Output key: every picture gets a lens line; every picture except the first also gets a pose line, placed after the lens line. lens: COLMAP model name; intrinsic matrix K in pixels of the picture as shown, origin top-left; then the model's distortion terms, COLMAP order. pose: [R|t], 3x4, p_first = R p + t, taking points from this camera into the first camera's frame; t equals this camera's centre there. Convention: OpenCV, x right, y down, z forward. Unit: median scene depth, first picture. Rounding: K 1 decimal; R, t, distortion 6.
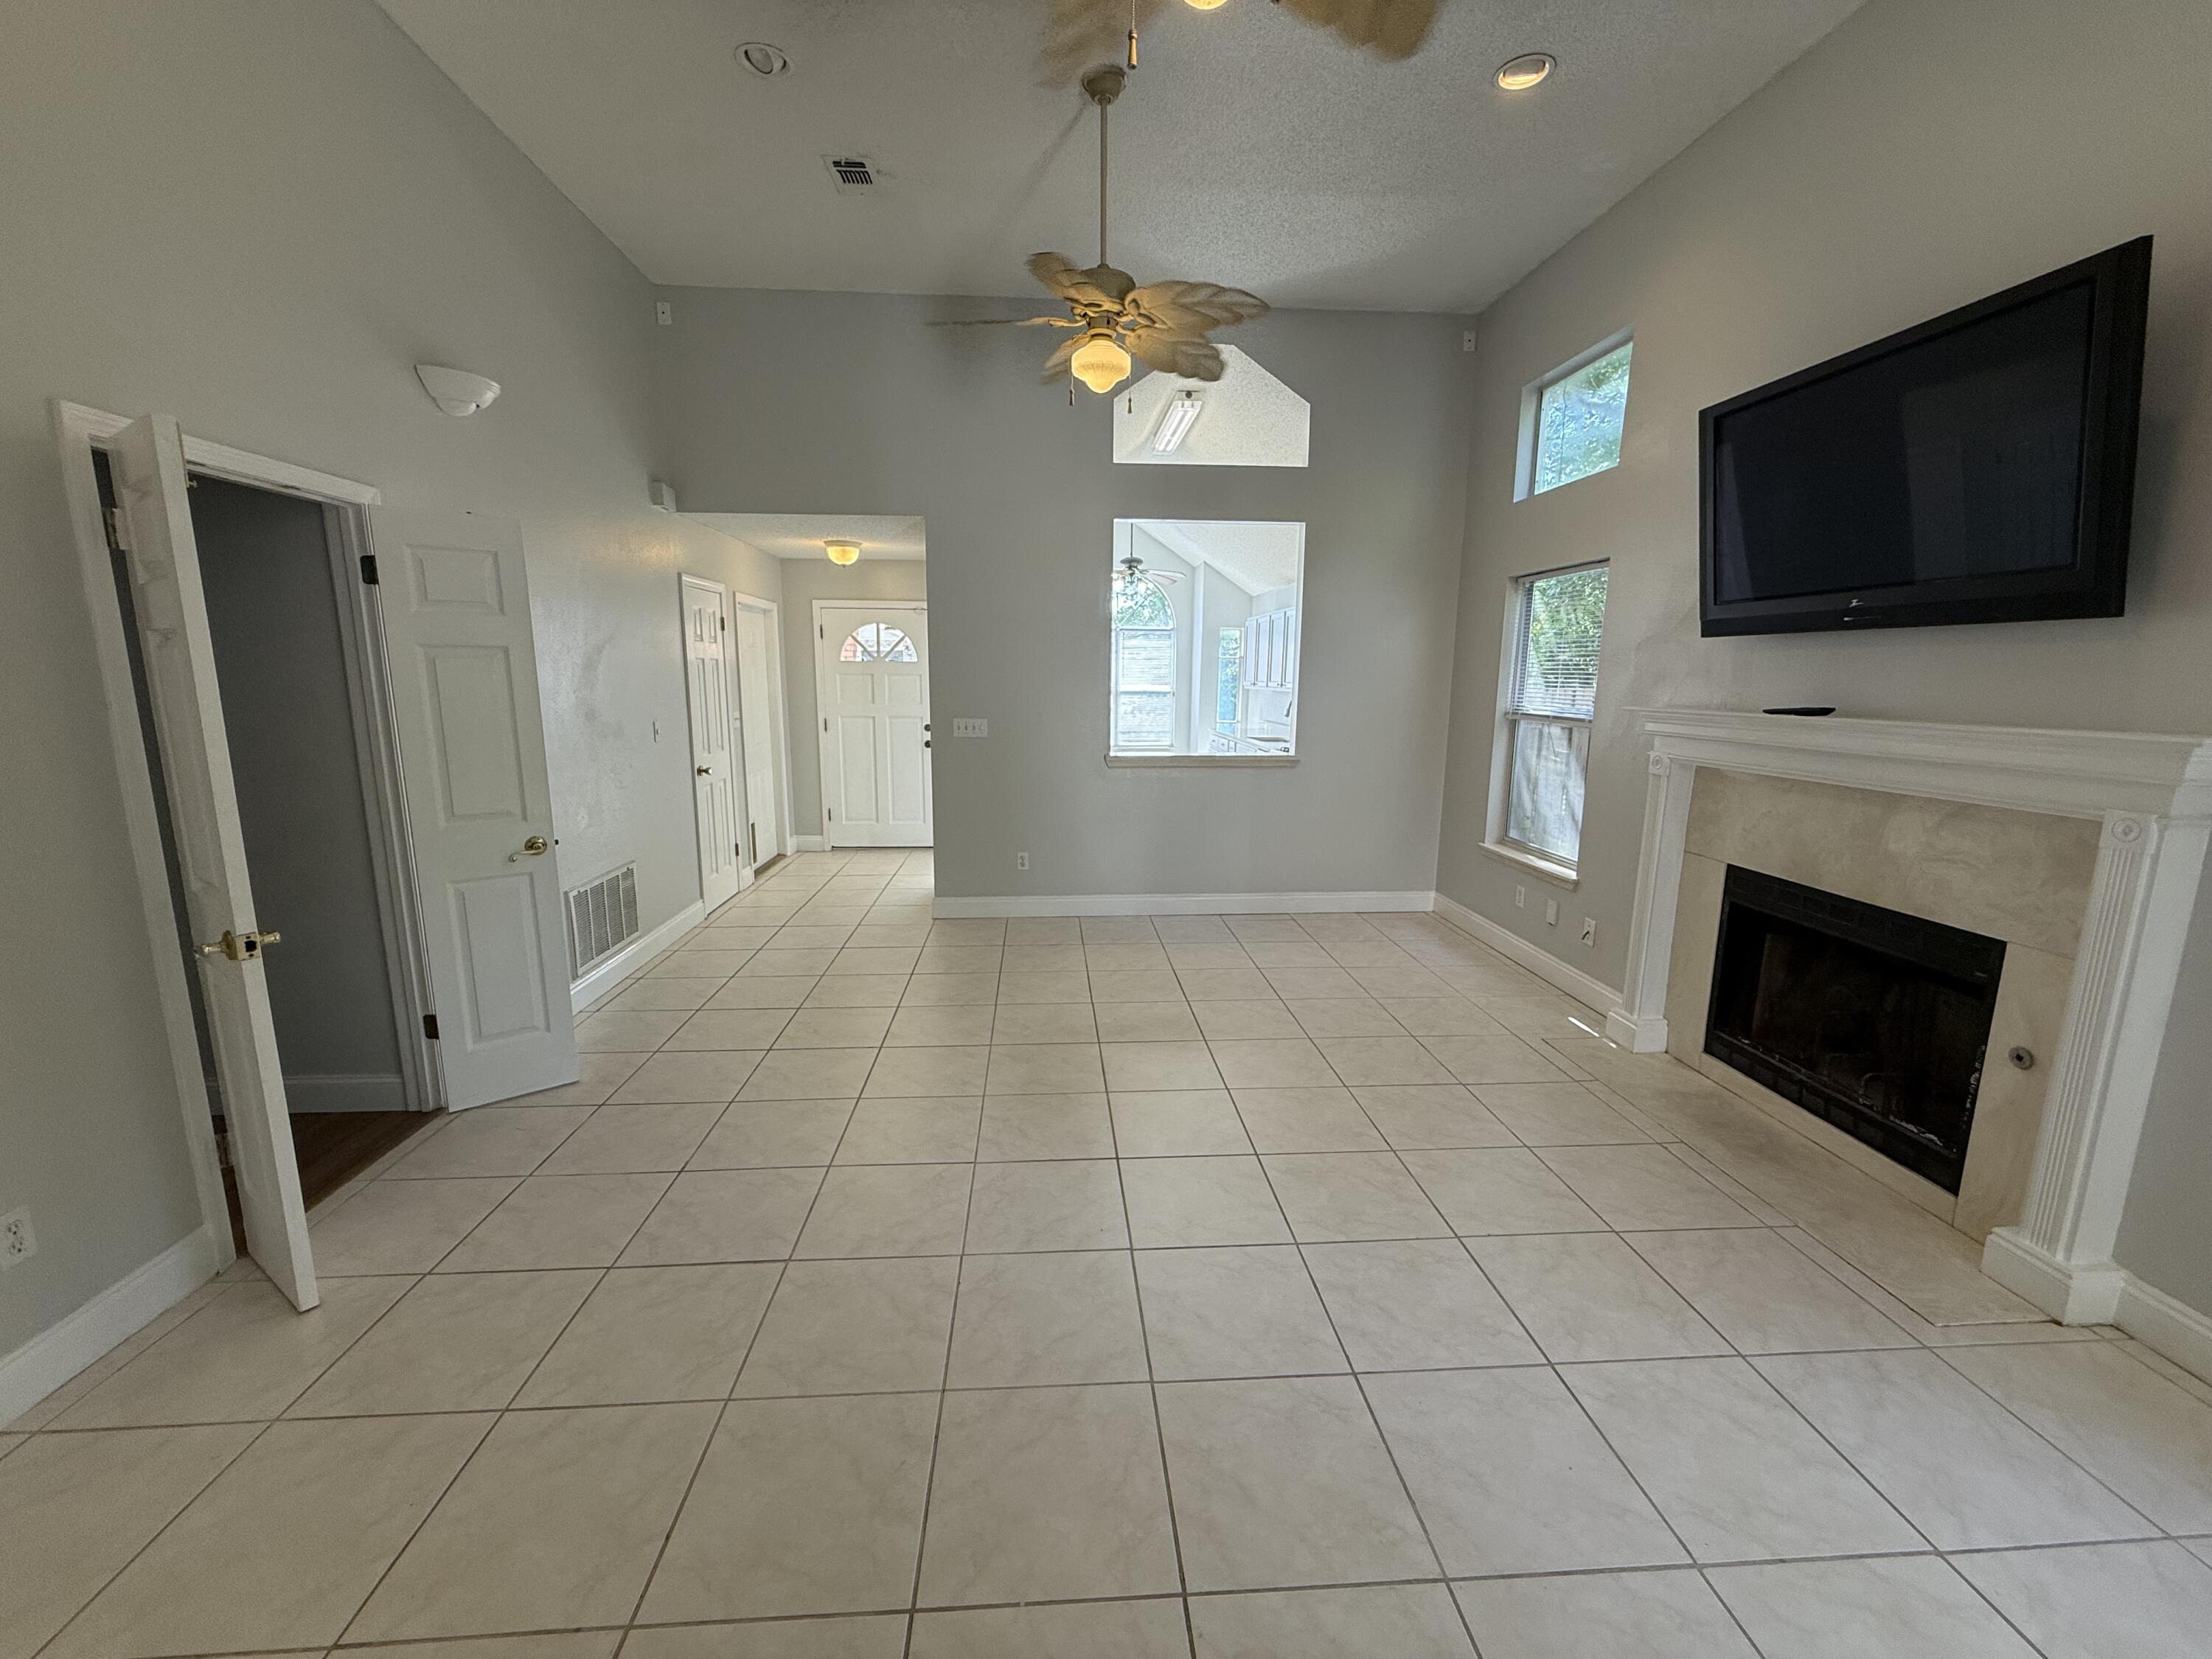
lens RADIAL K [[881.6, 0, 1100.1], [0, 881.6, 831.9], [0, 0, 1]] dist [-0.000836, 0.000447]
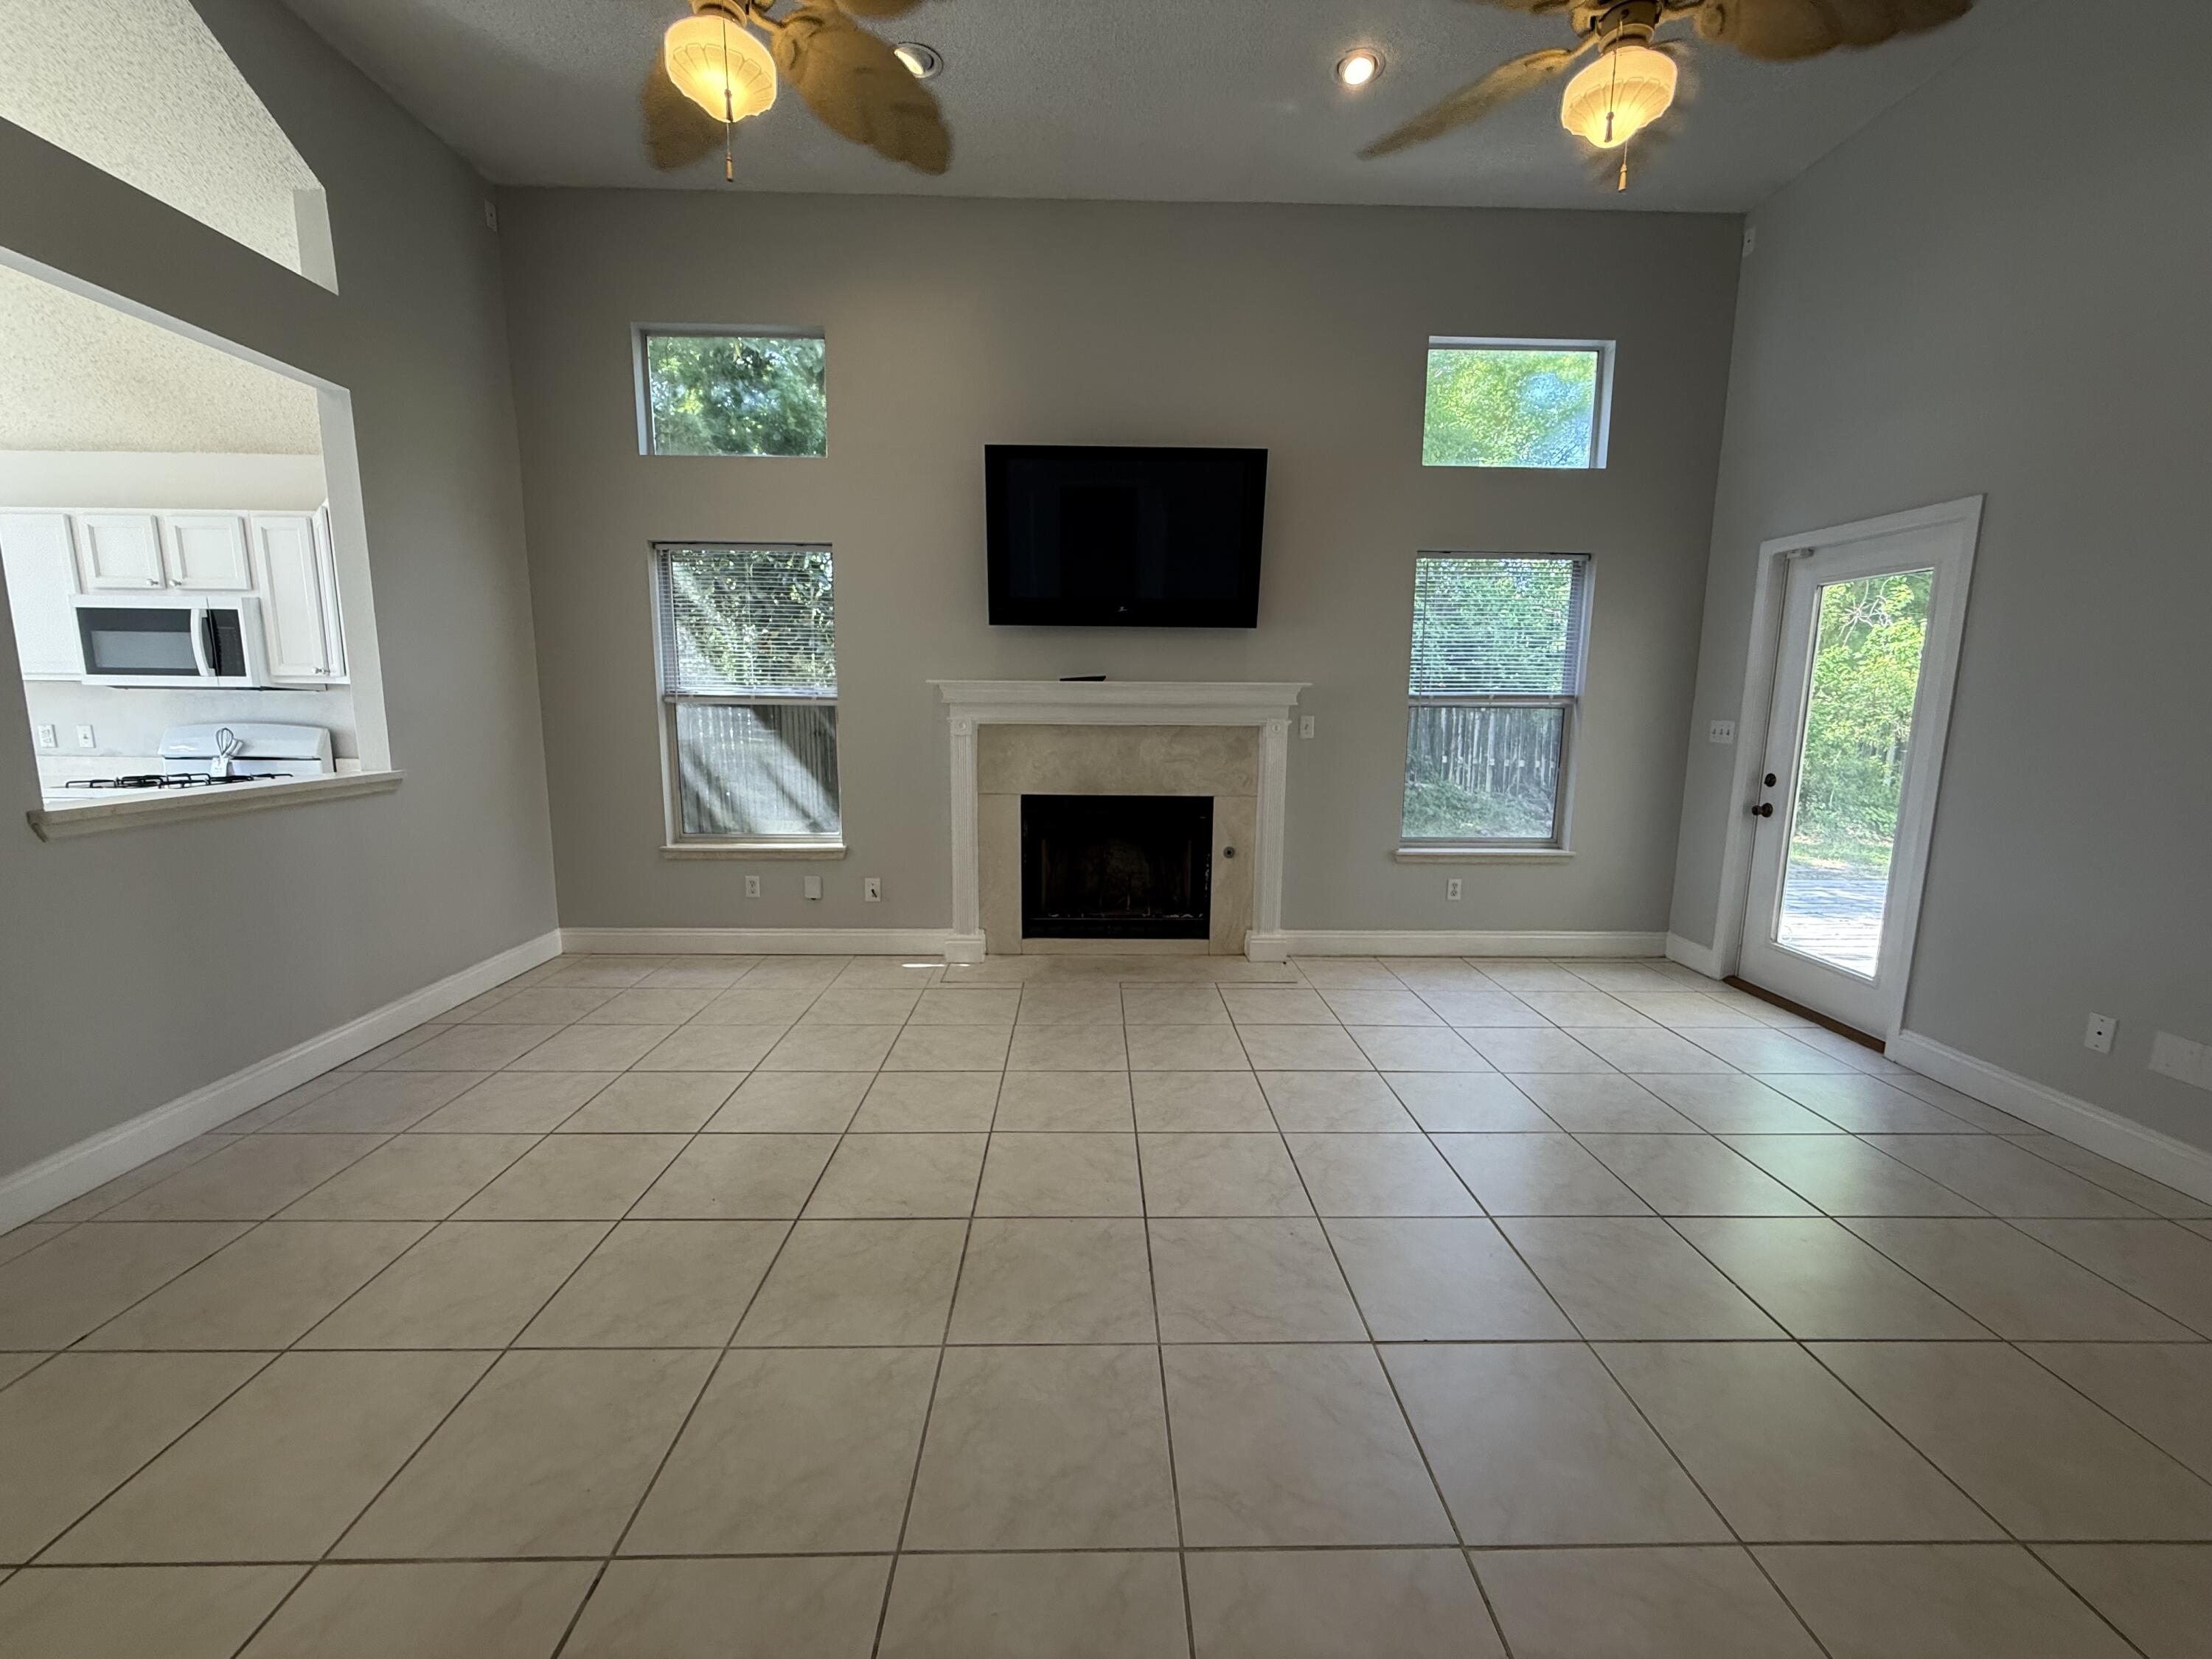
lens RADIAL K [[881.6, 0, 1103.7], [0, 881.6, 829.1], [0, 0, 1]] dist [-0.000836, 0.000447]
pose [[0.046523, -0.152493, 0.987209, -0.616075], [0.169591, 0.975138, 0.142636, -0.083092], [-0.984416, 0.160786, 0.071227, 0.784112]]
